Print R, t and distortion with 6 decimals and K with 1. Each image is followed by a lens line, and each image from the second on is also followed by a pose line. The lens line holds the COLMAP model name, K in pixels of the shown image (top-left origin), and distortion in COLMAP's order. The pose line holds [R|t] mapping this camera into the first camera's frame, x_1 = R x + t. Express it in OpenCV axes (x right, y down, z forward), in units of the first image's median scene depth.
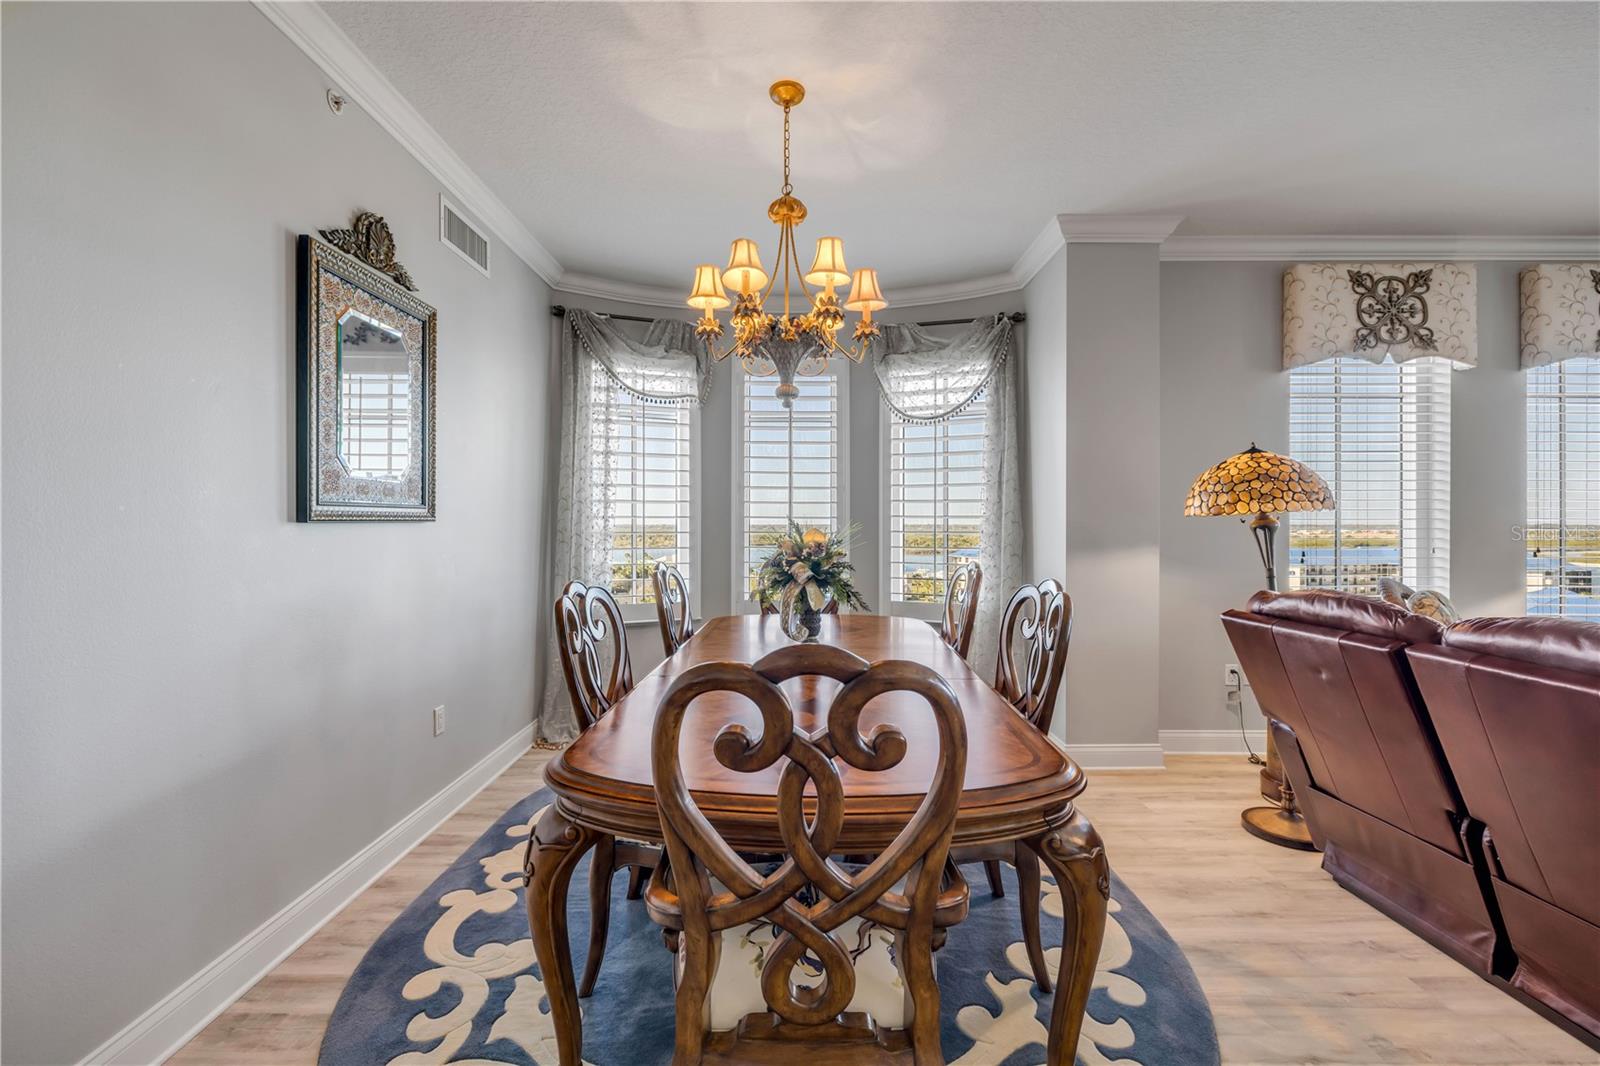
lens RADIAL K [[619.4, 0, 797.7], [0, 619.4, 538.3], [0, 0, 1]] dist [-0.002426, -0.000100]
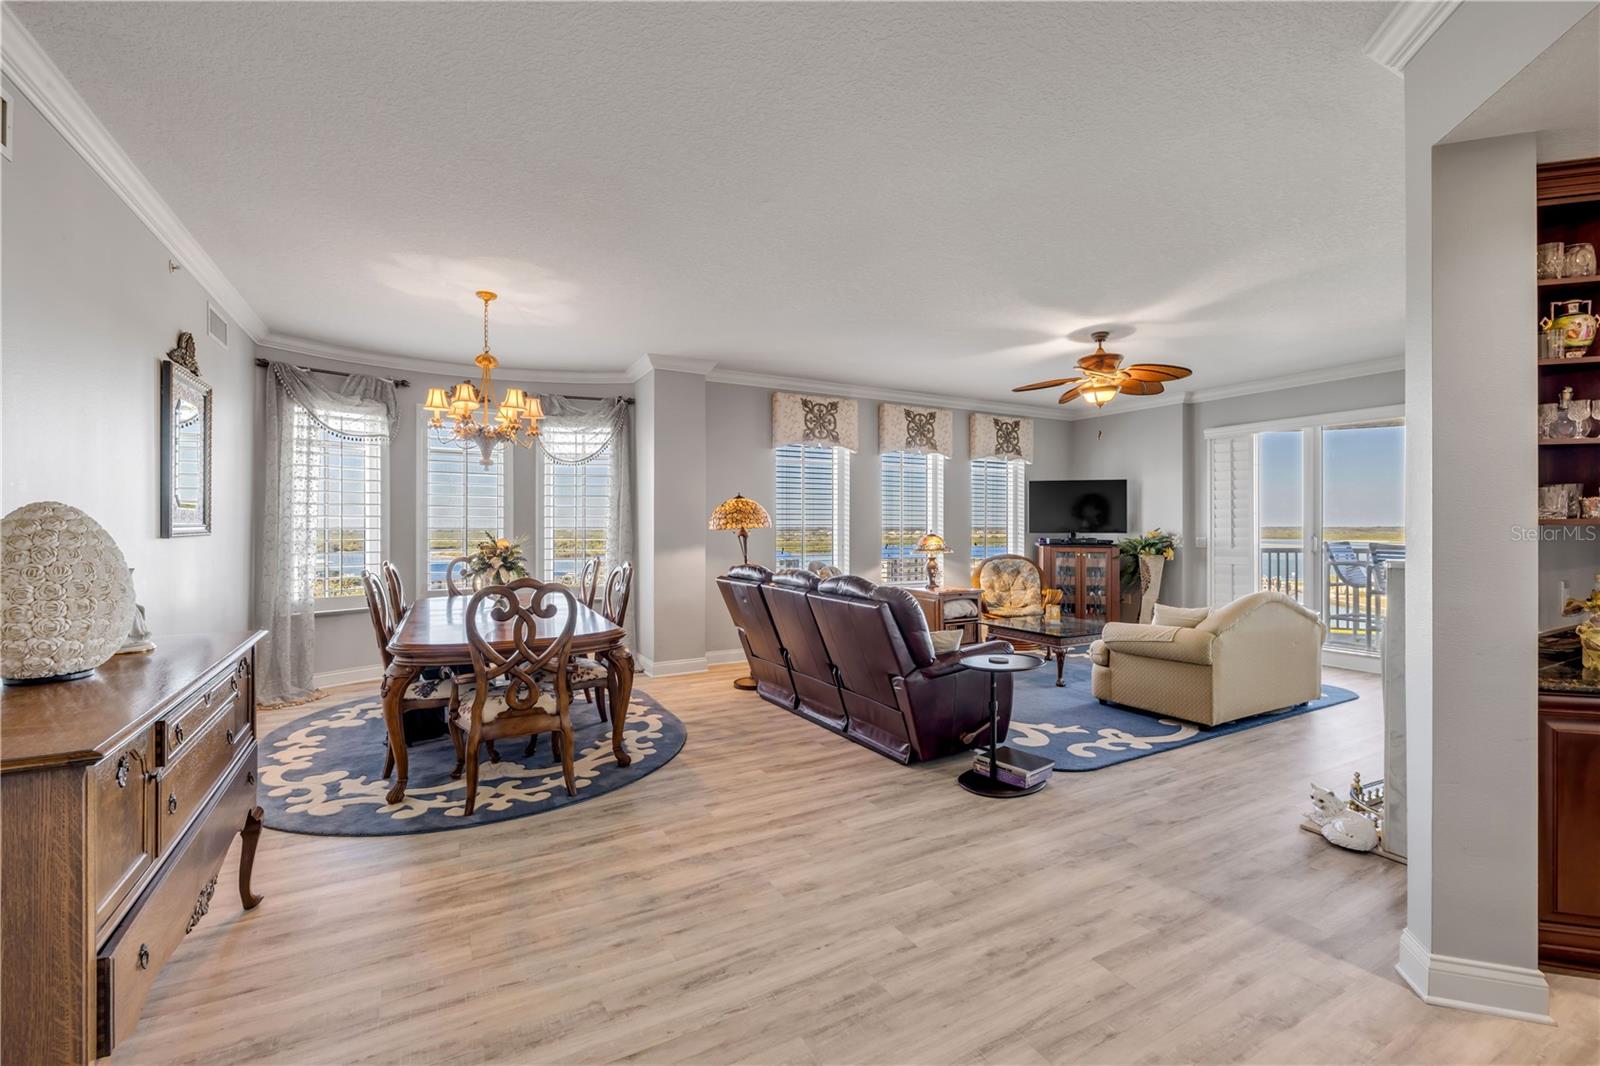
lens RADIAL K [[683.4, 0, 803.2], [0, 683.4, 521.3], [0, 0, 1]] dist [0.000525, 0.000376]
pose [[0.866483, 0.003663, 0.499193, -0.144943], [0.009376, 0.999677, -0.023610, -0.007626], [-0.499118, 0.025138, 0.866169, -0.805024]]
